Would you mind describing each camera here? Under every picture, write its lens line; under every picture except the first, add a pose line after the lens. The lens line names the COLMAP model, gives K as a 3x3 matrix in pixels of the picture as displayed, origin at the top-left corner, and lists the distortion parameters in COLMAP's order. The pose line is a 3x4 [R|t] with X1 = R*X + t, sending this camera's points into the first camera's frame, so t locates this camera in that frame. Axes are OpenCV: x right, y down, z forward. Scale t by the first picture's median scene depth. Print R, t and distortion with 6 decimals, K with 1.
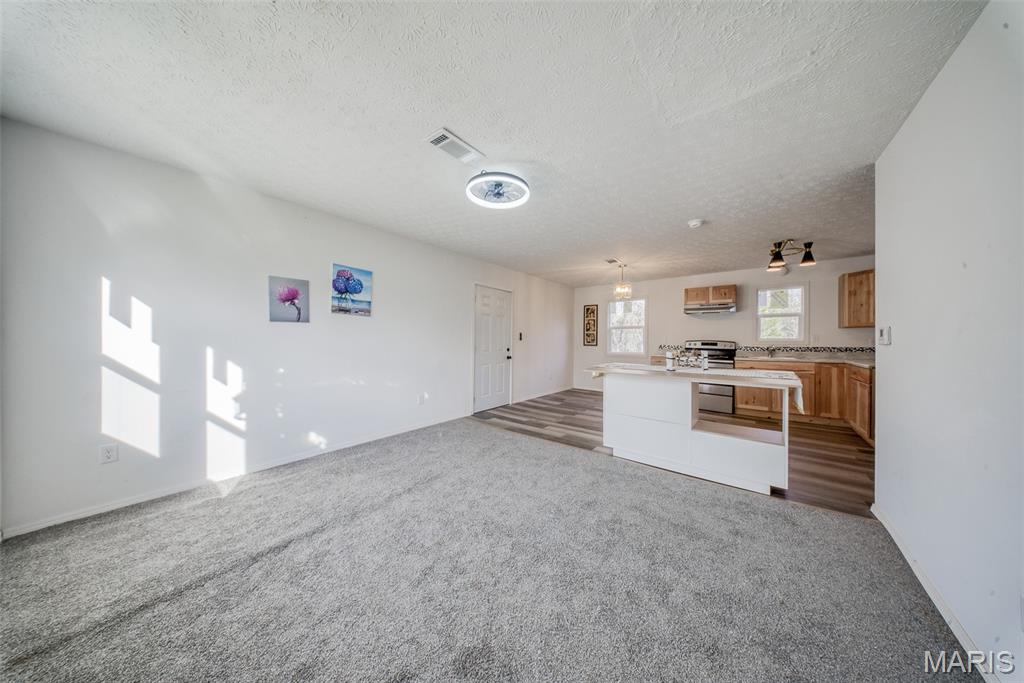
lens RADIAL K [[294.5, 0, 512.0], [0, 294.5, 341.5], [0, 0, 1]] dist [-0.000368, -0.000071]
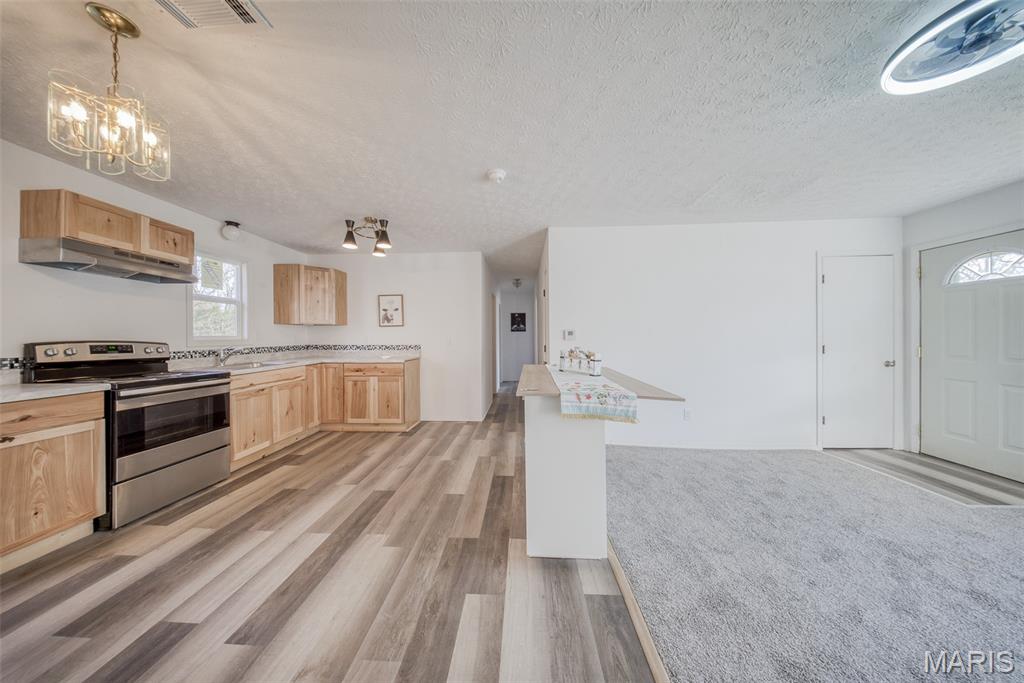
lens RADIAL K [[306.7, 0, 508.3], [0, 306.7, 338.0], [0, 0, 1]] dist [-0.000977, -0.000173]
pose [[-0.585119, -0.006526, 0.810921, 0.000645], [0.004504, 0.999926, 0.011297, -0.011569], [-0.810935, 0.010262, -0.585046, 0.962898]]
